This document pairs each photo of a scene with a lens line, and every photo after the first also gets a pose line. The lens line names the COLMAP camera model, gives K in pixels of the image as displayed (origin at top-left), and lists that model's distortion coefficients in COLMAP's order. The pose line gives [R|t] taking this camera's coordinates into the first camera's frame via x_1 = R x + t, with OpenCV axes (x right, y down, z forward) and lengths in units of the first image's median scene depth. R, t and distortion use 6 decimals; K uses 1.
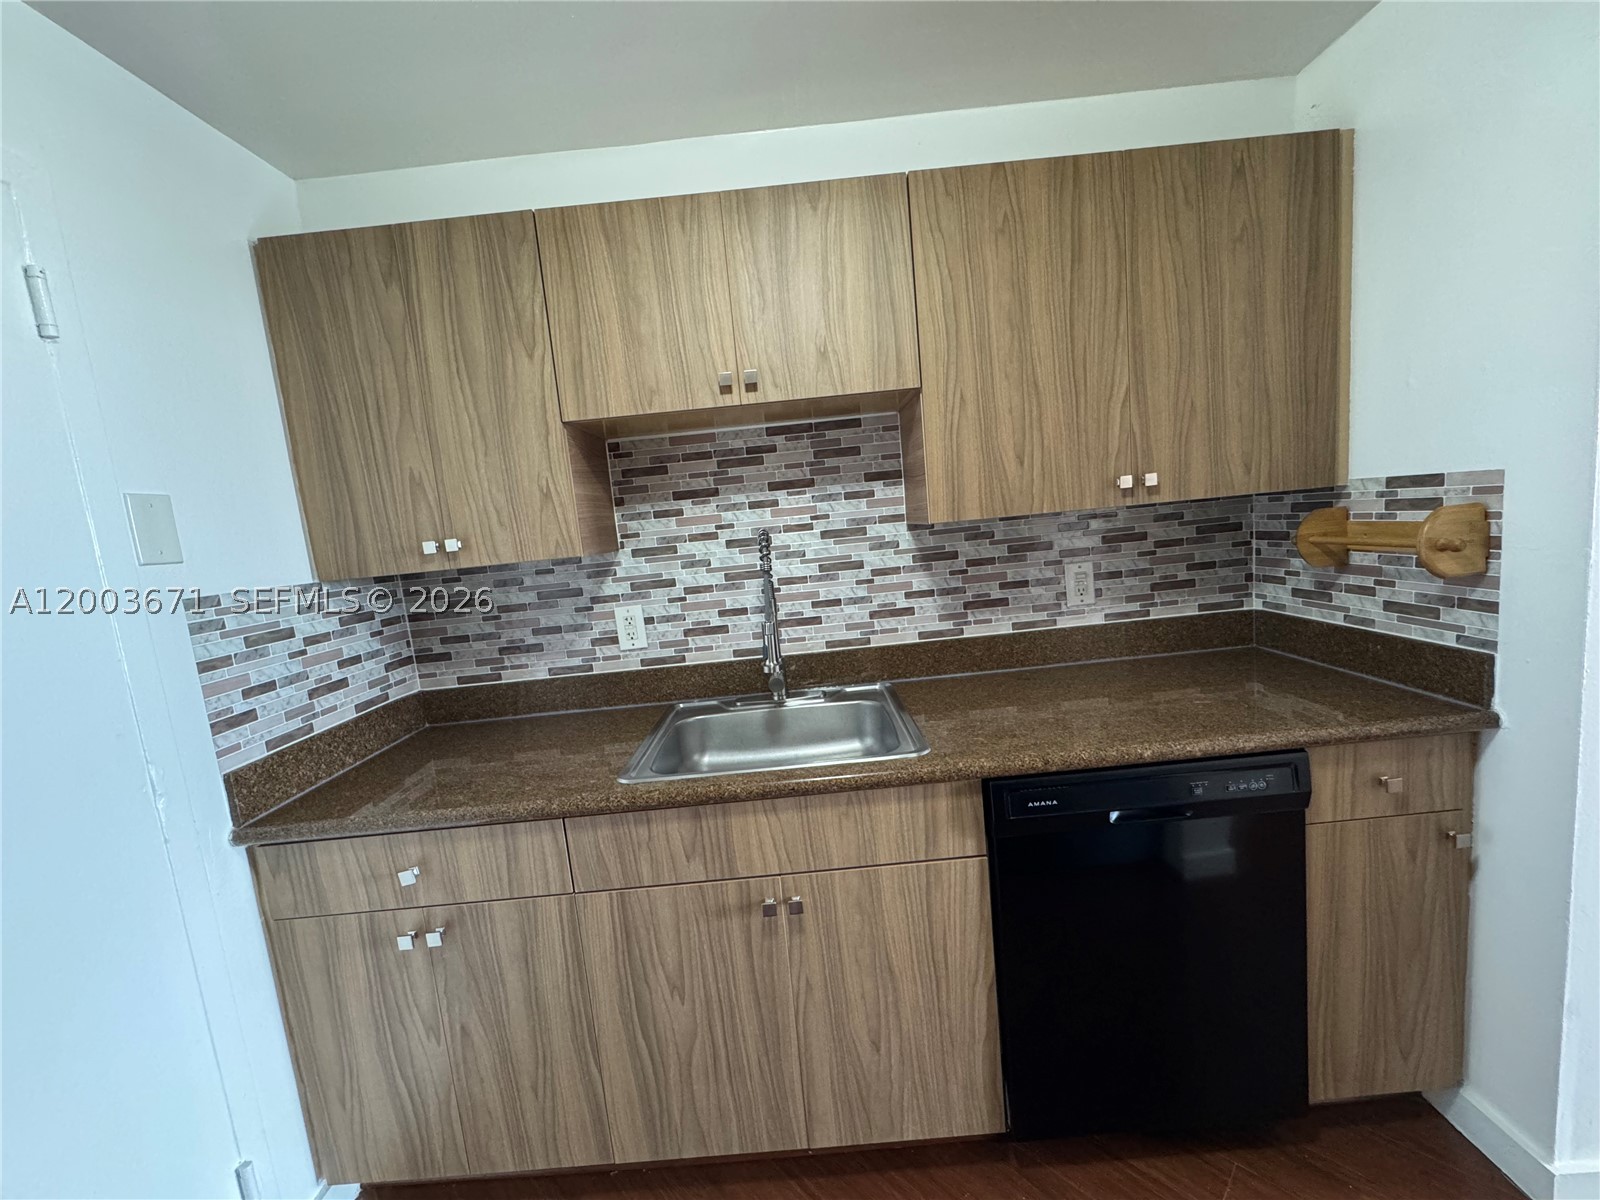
lens RADIAL K [[639.7, 0, 804.3], [0, 639.7, 599.6], [0, 0, 1]] dist [-0.003892, -0.000235]
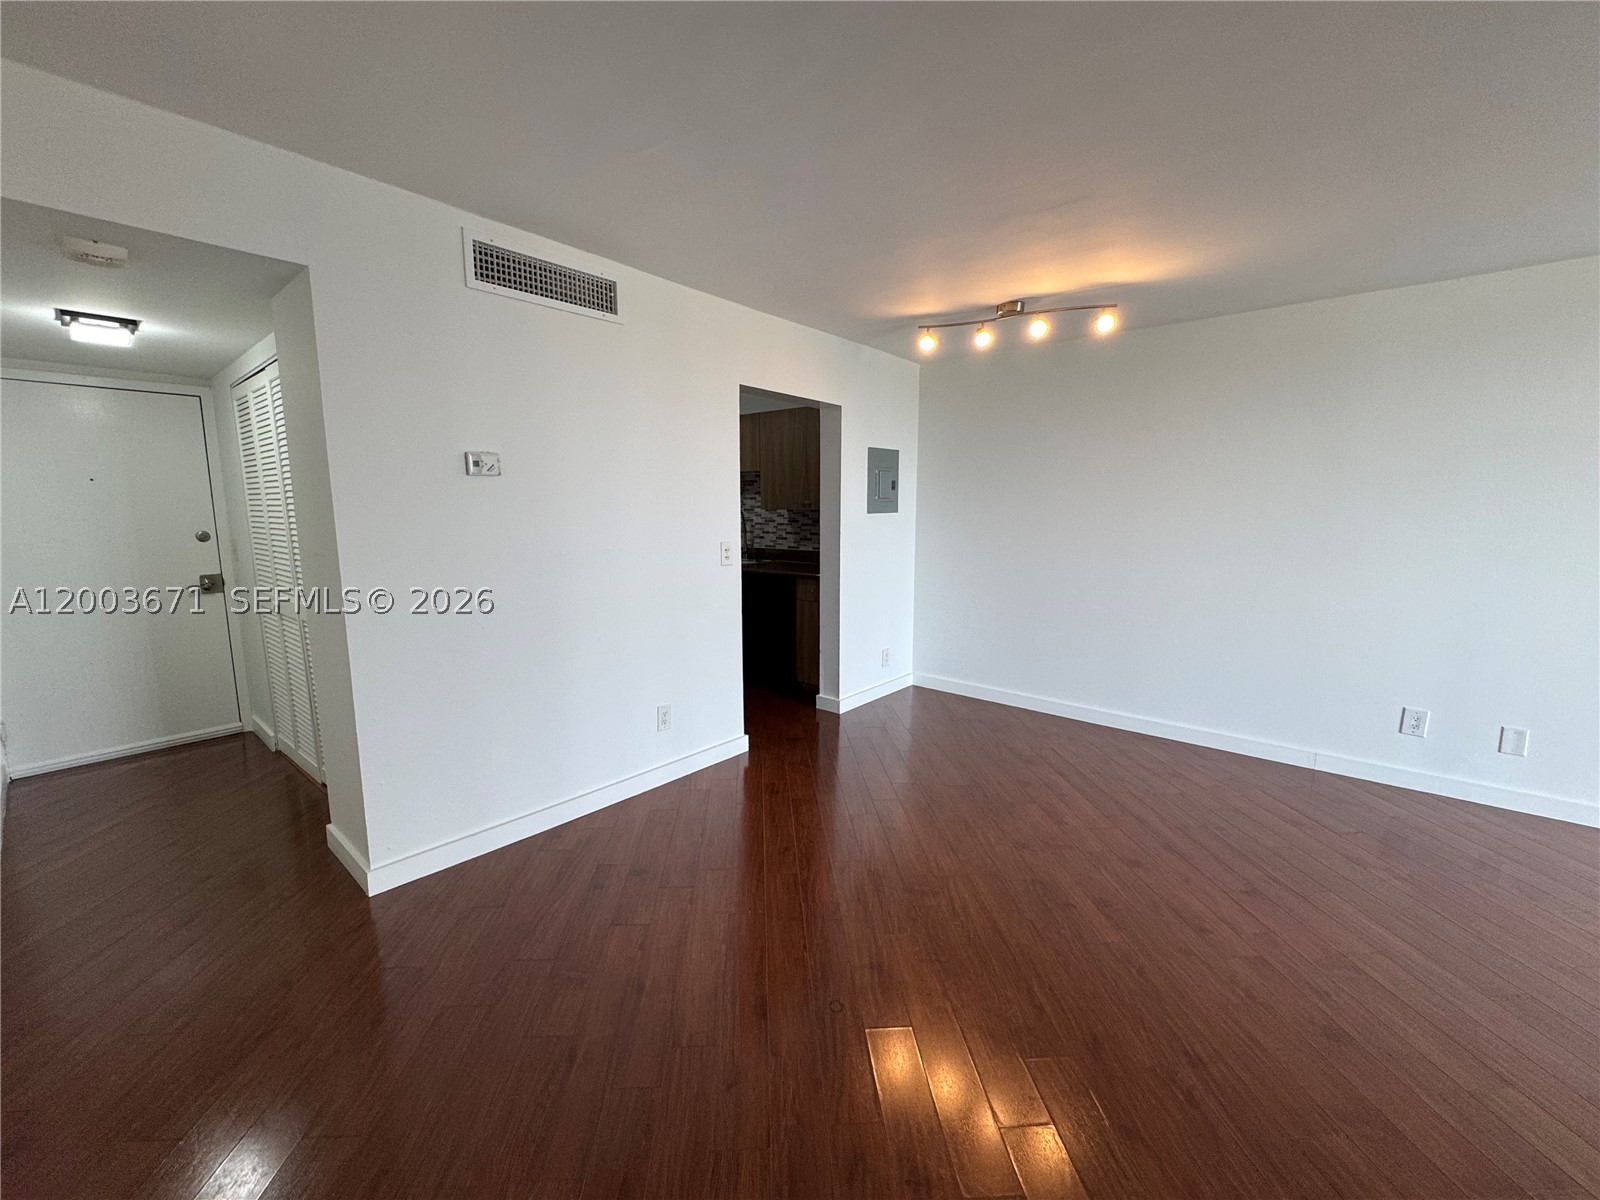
lens RADIAL K [[639.7, 0, 802.3], [0, 639.7, 602.1], [0, 0, 1]] dist [-0.003892, -0.000235]
pose [[0.756553, 0.190529, -0.625561, 2.171498], [-0.150411, 0.981666, 0.117082, -0.051948], [0.636399, 0.005512, 0.771340, -1.264800]]
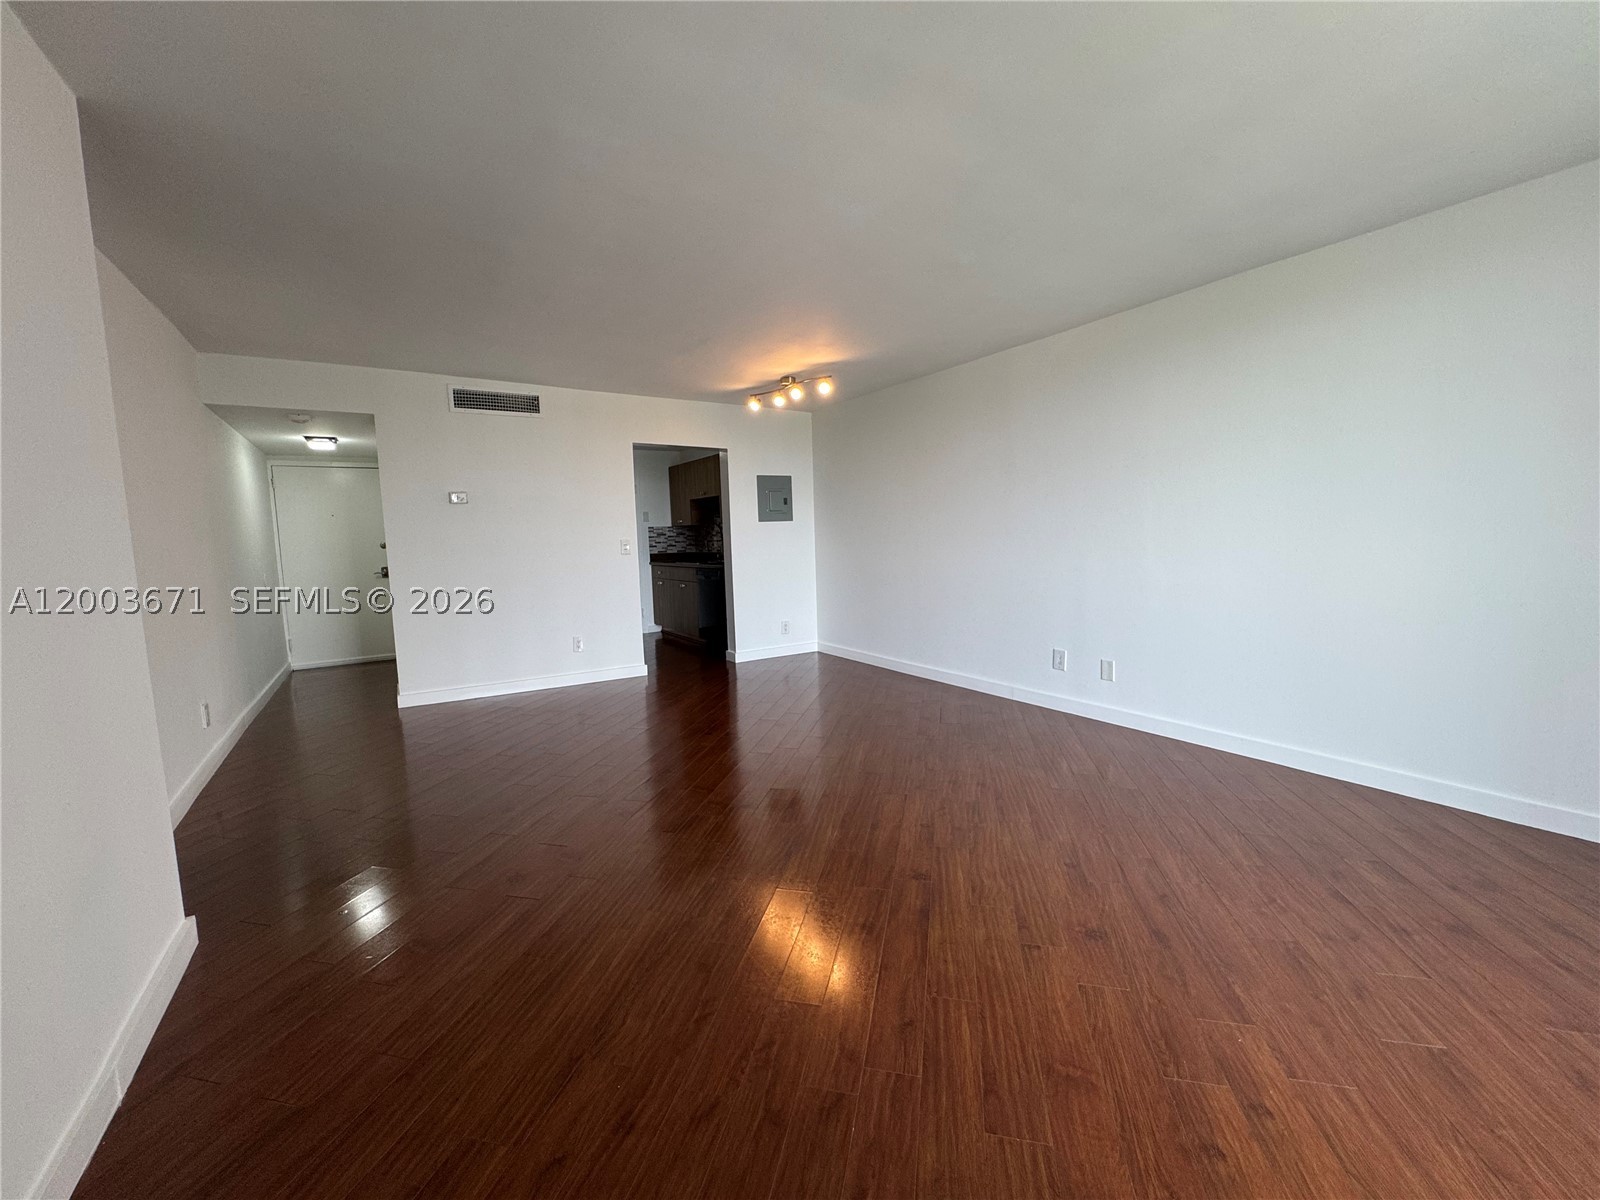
lens RADIAL K [[639.7, 0, 800.6], [0, 639.7, 601.0], [0, 0, 1]] dist [-0.003892, -0.000235]
pose [[0.538077, 0.162883, -0.827008, 3.759064], [-0.124570, 0.985744, 0.113097, -0.130452], [0.833640, 0.042165, 0.550697, -0.927852]]
